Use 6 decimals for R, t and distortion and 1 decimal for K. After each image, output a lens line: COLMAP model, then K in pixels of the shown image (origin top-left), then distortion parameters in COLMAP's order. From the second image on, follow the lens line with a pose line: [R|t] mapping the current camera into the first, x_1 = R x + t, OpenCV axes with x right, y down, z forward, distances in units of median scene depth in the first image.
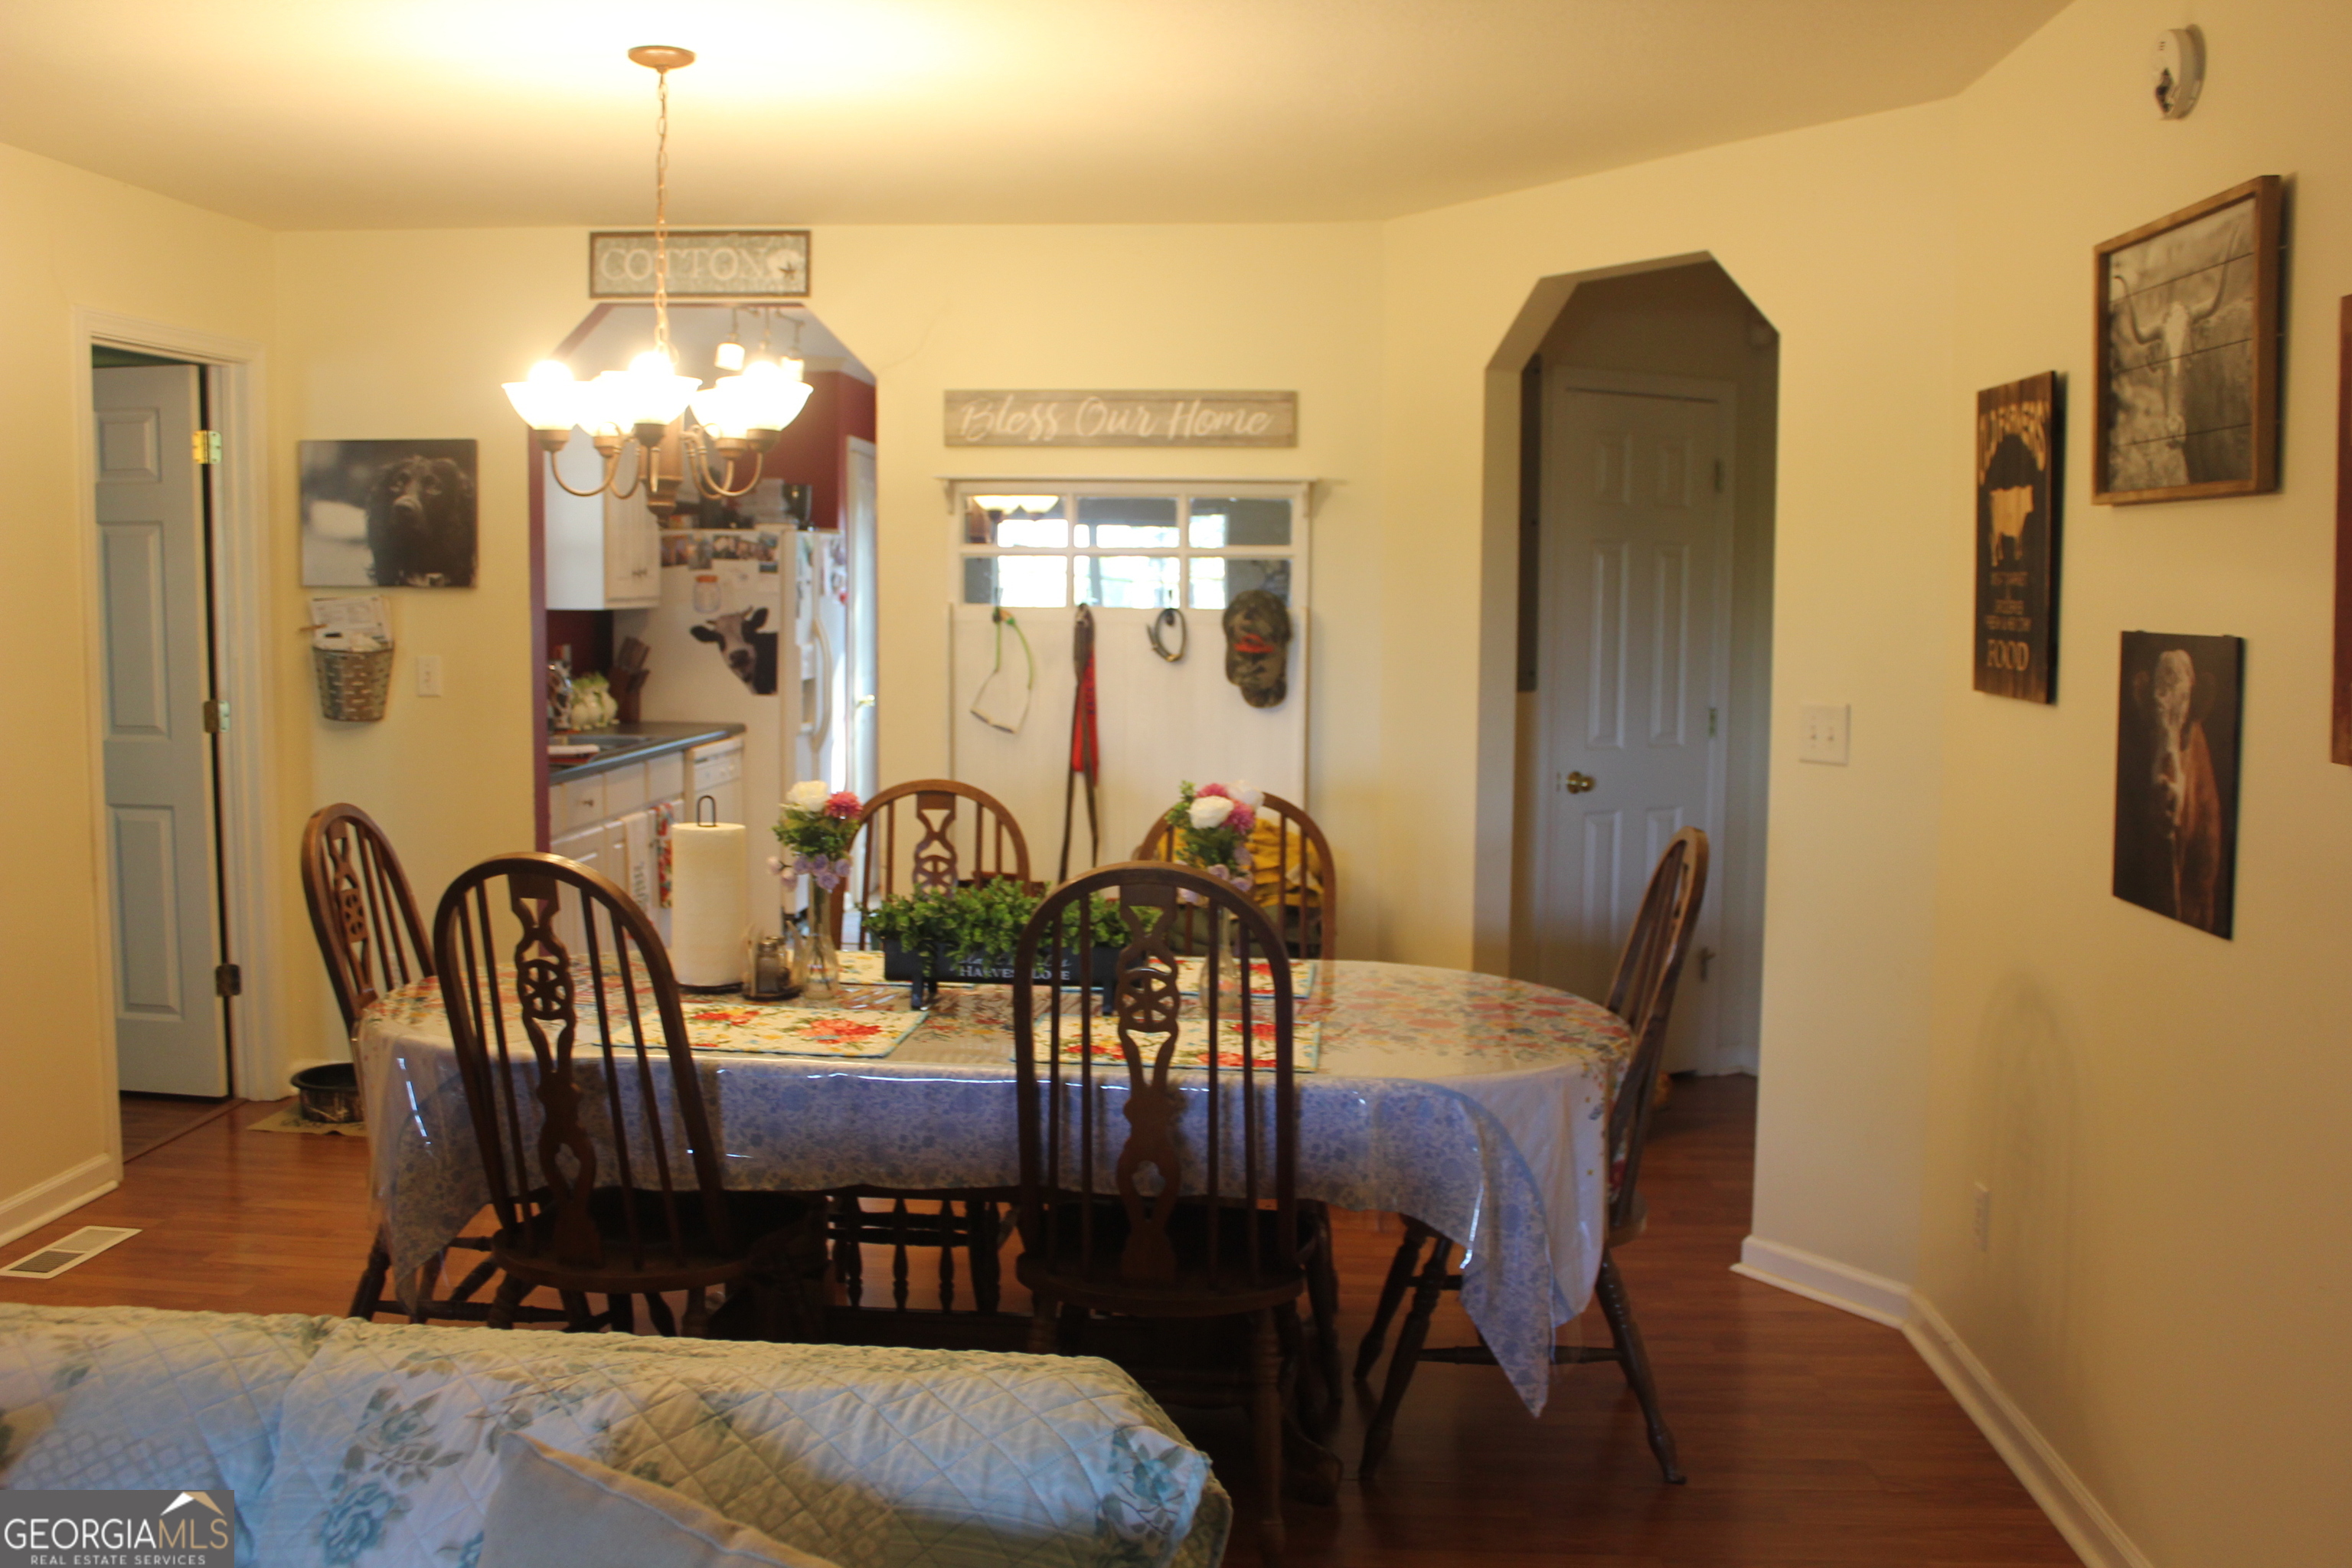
lens RADIAL K [[2165.3, 0, 1176.0], [0, 2165.3, 784.0], [0, 0, 1]] dist [-0.152275, 0.148773]
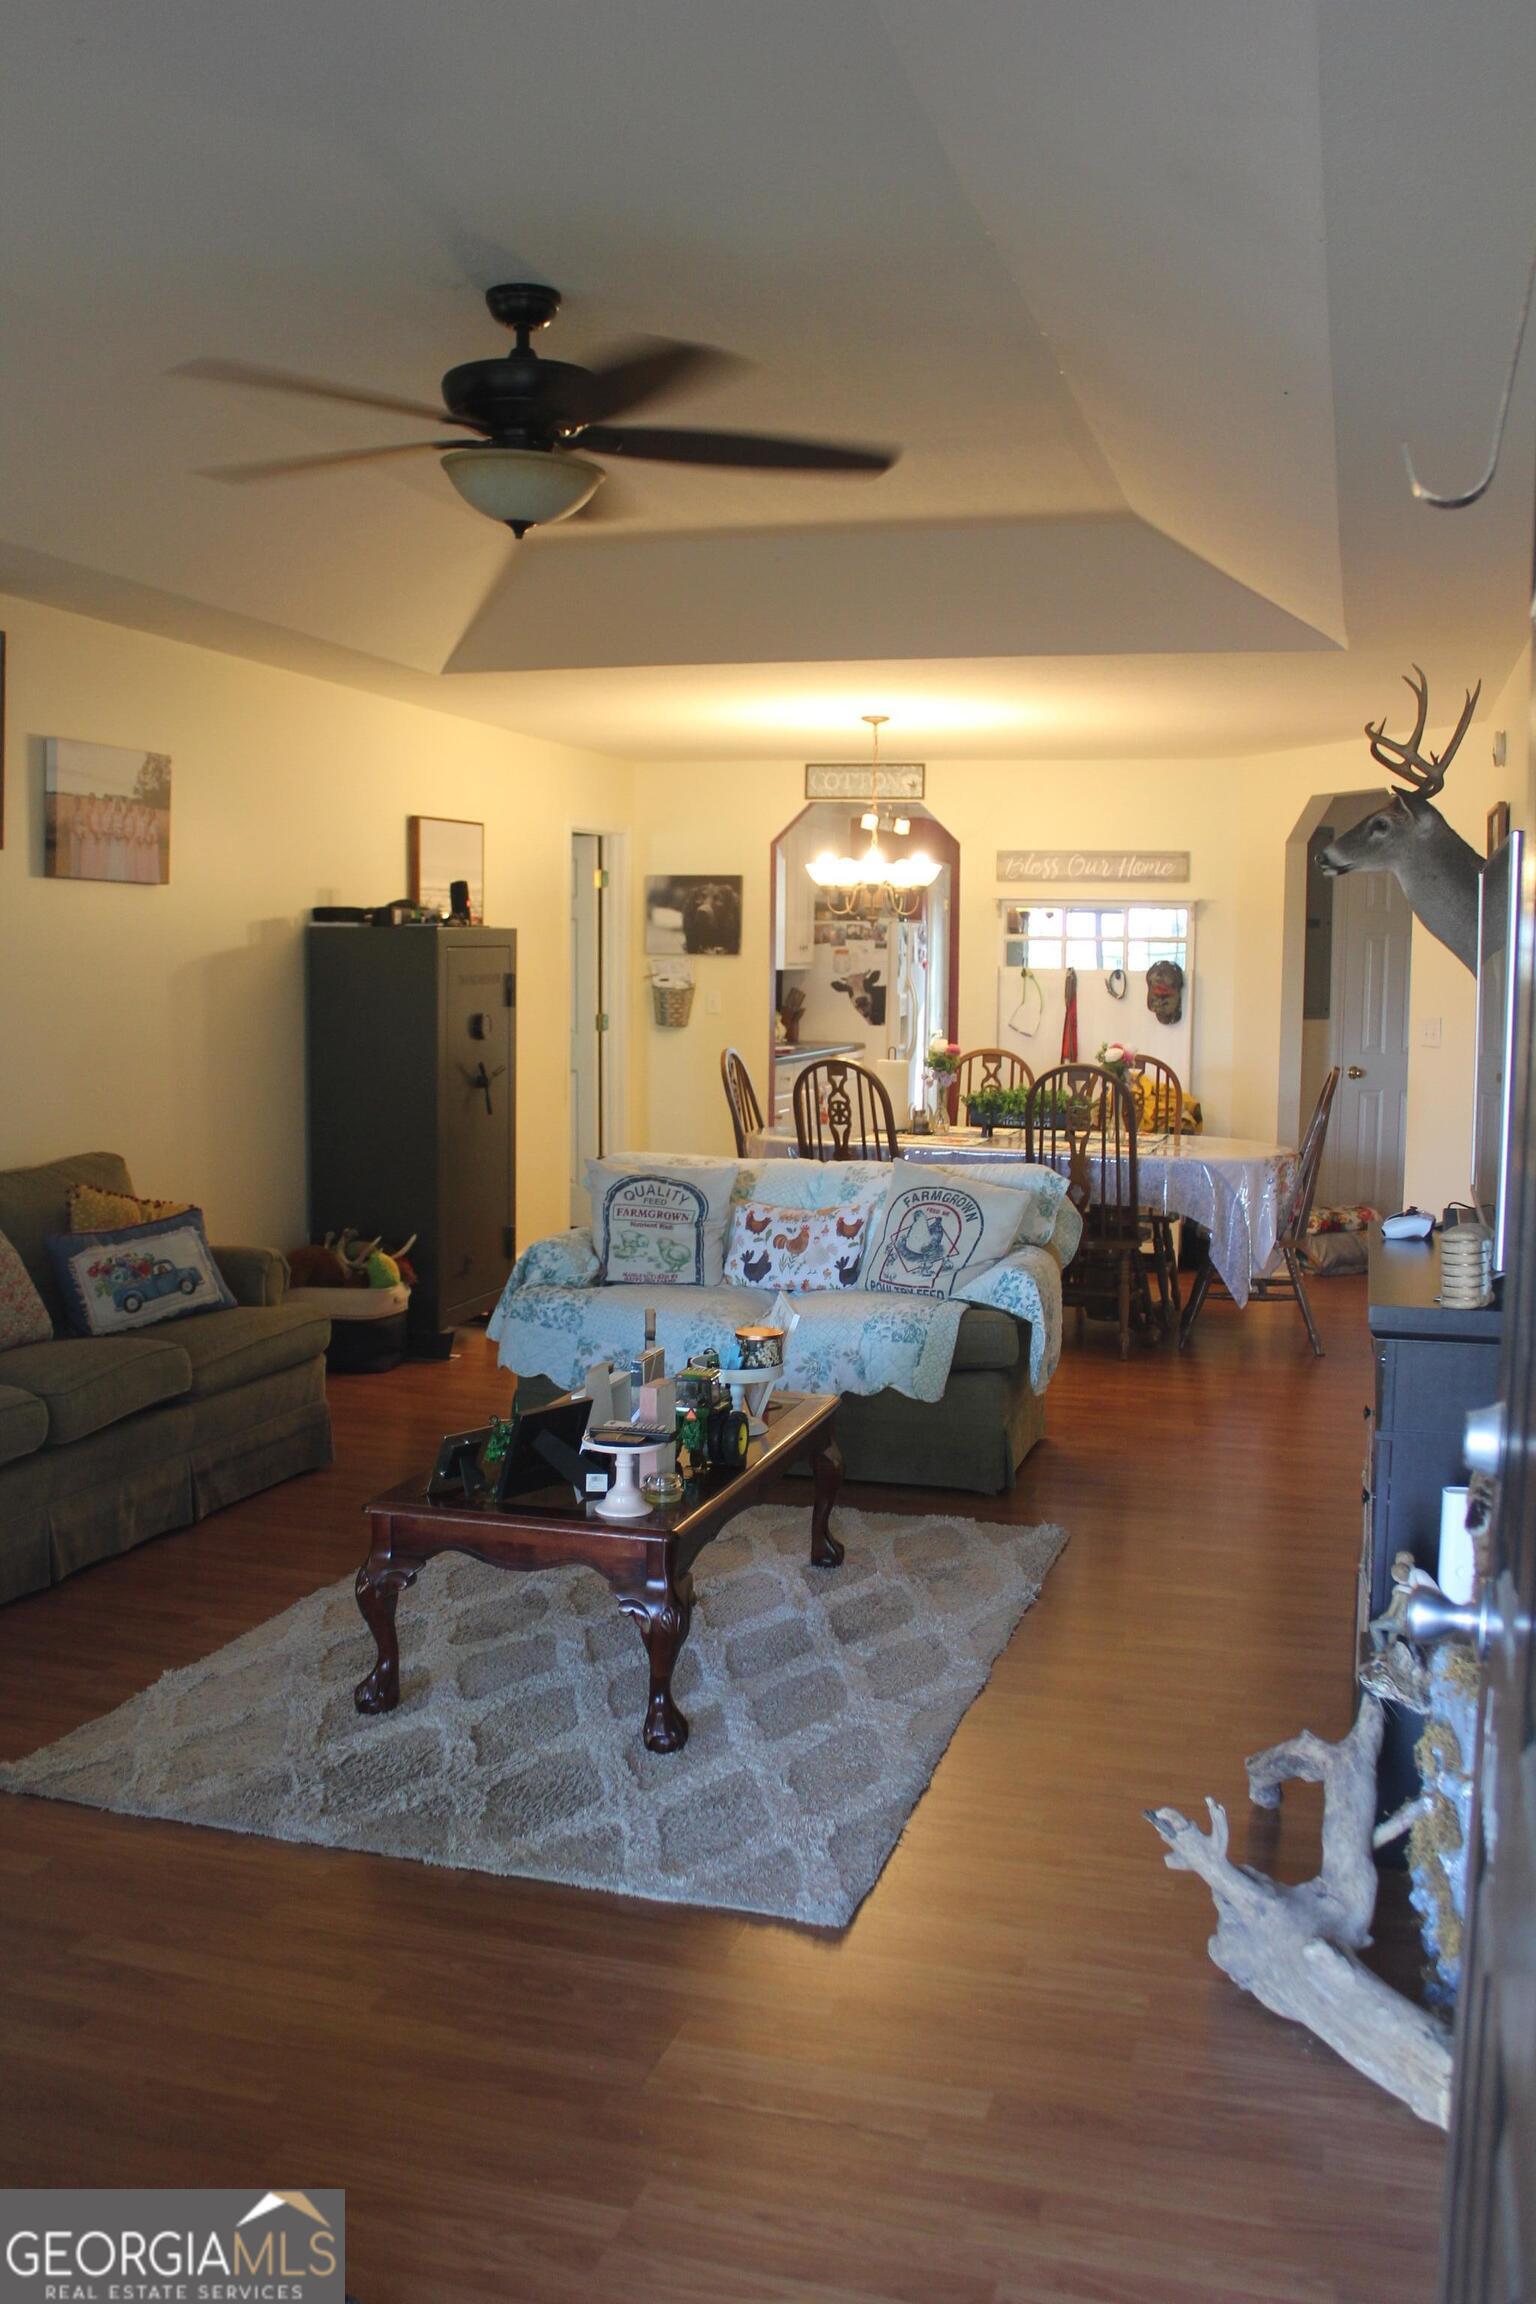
lens RADIAL K [[2121.1, 0, 768.0], [0, 2121.1, 1152.0], [0, 0, 1]] dist [-0.152275, 0.148773]
pose [[0.978994, 0.021752, -0.202727, 0.071463], [-0.022094, 0.999756, 0.000577, 0.077264], [0.202690, 0.003914, 0.979235, -0.796634]]
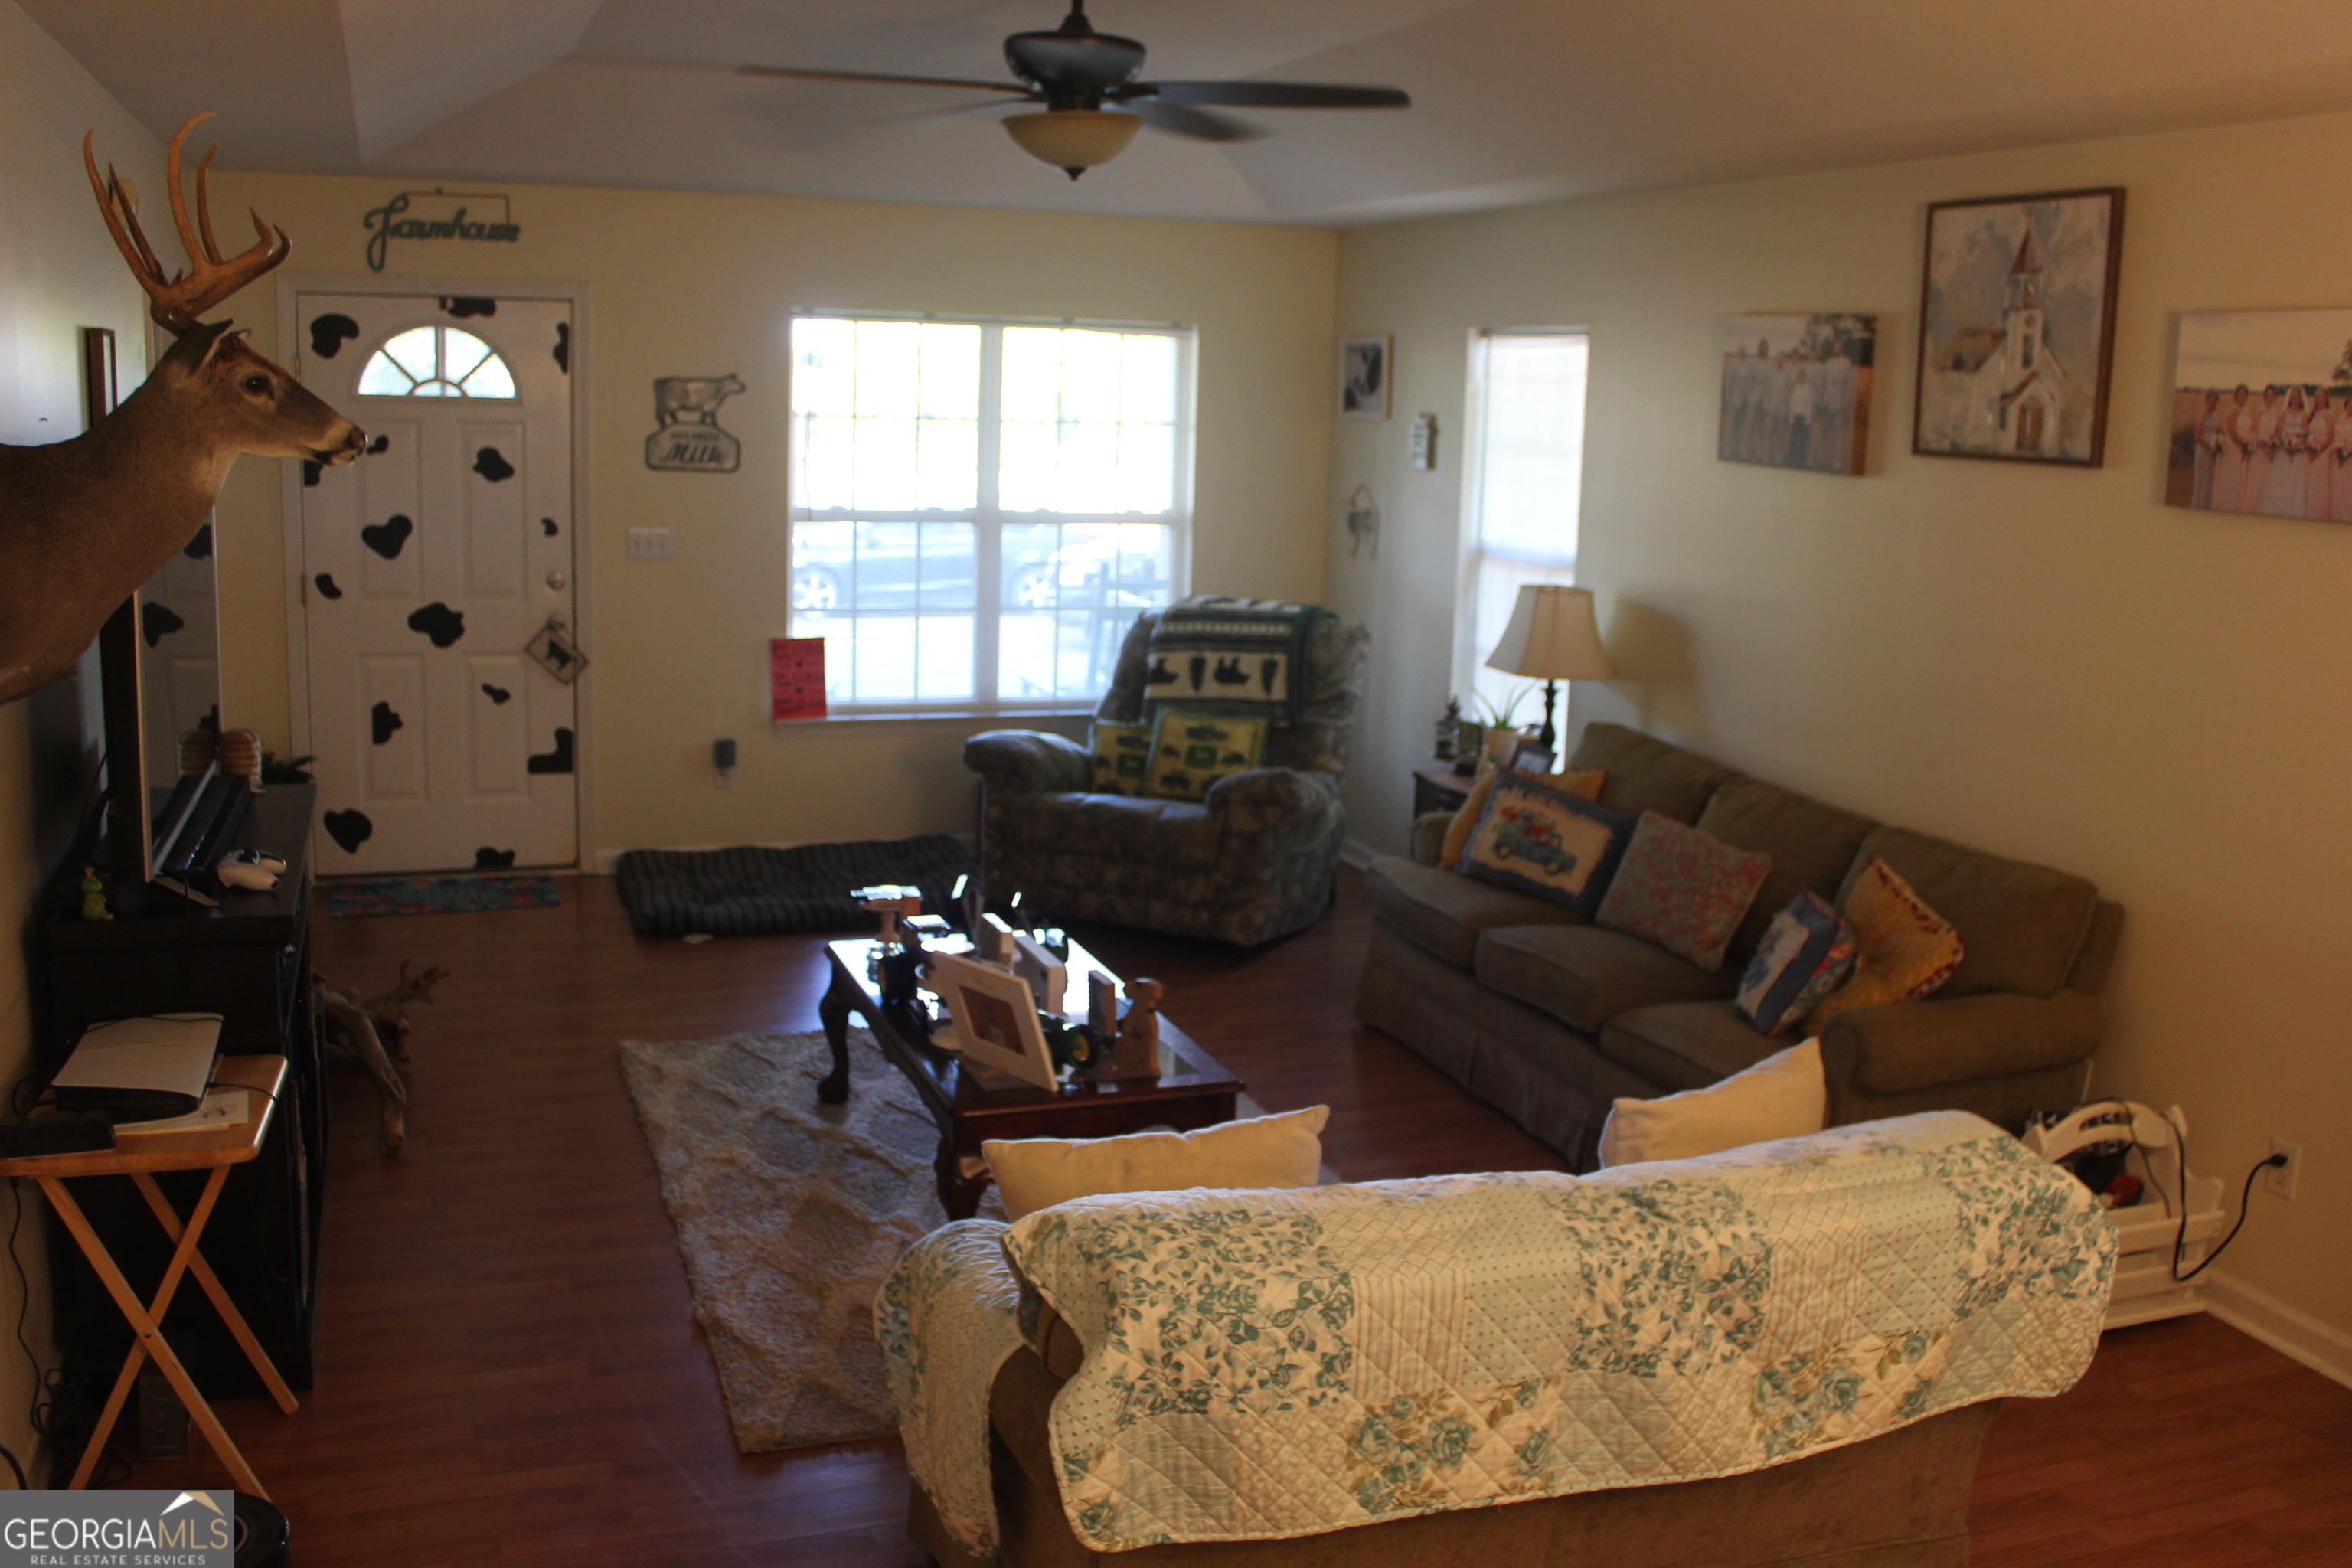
lens RADIAL K [[2165.3, 0, 1176.0], [0, 2165.3, 784.0], [0, 0, 1]] dist [-0.152275, 0.148773]
pose [[-0.912793, 0.042660, -0.406189, 0.192802], [-0.073722, 0.960985, 0.266597, -0.240795], [0.401714, 0.273293, -0.874035, 1.485267]]
